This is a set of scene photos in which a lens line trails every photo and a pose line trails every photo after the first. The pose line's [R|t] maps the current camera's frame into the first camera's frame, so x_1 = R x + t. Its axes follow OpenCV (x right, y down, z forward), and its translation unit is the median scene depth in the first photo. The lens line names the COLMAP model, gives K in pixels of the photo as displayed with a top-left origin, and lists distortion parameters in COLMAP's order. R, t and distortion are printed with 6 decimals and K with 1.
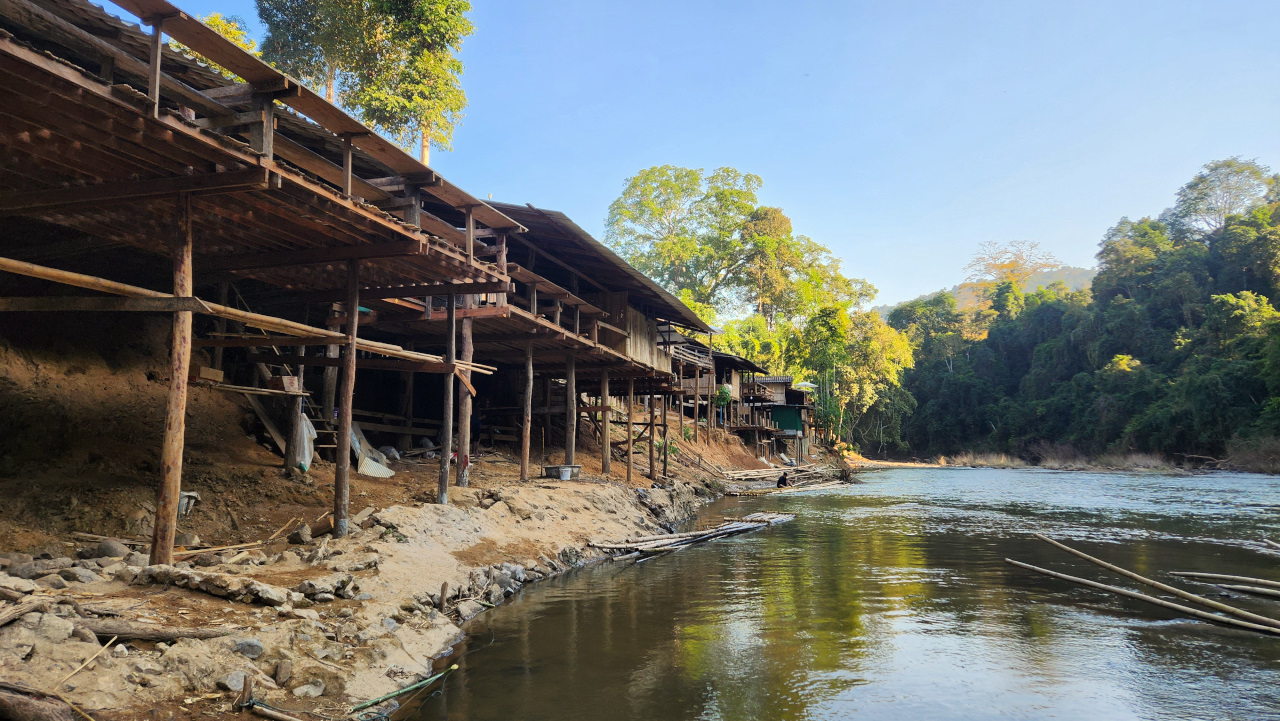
lens RADIAL K [[946.6, 0, 646.7], [0, 946.6, 348.9], [0, 0, 1]] dist [0.082820, -0.082850]
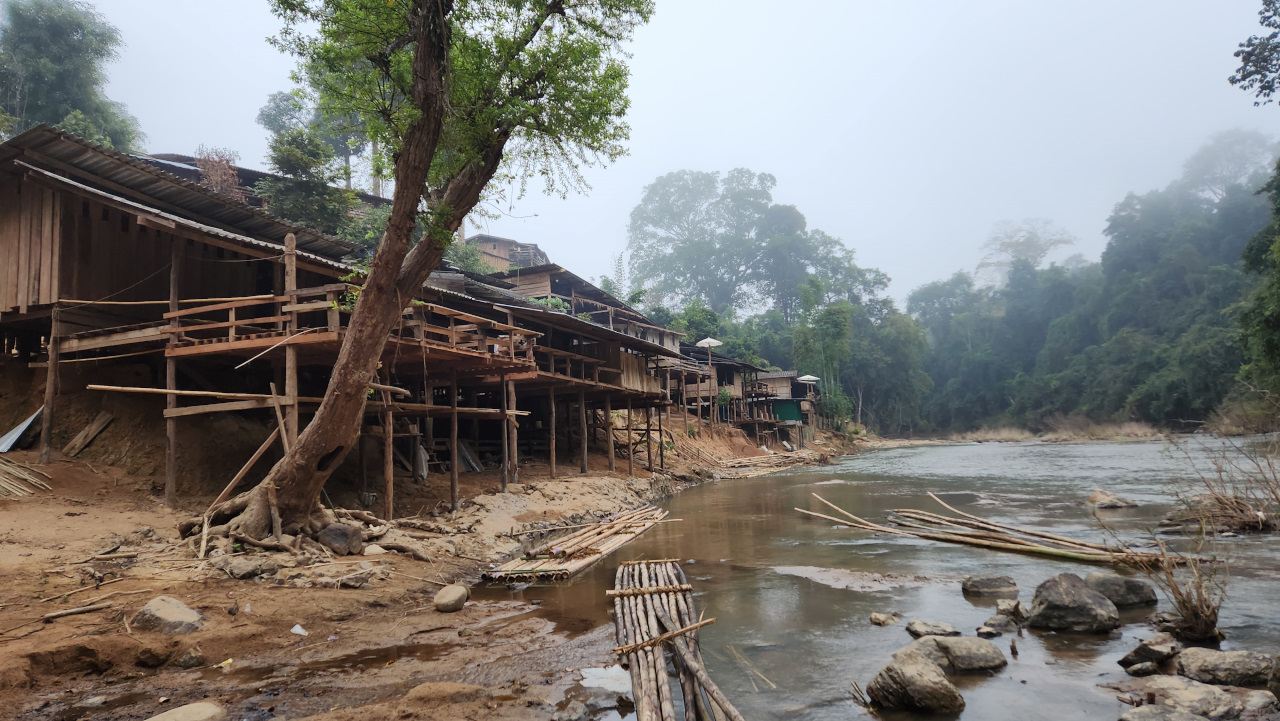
lens RADIAL K [[946.6, 0, 651.2], [0, 946.6, 352.7], [0, 0, 1]] dist [0.082820, -0.082850]
pose [[0.997998, -0.053575, -0.033615, 0.021438], [0.054081, 0.998434, 0.014308, -0.017929], [0.032796, -0.016098, 0.999332, -0.122986]]
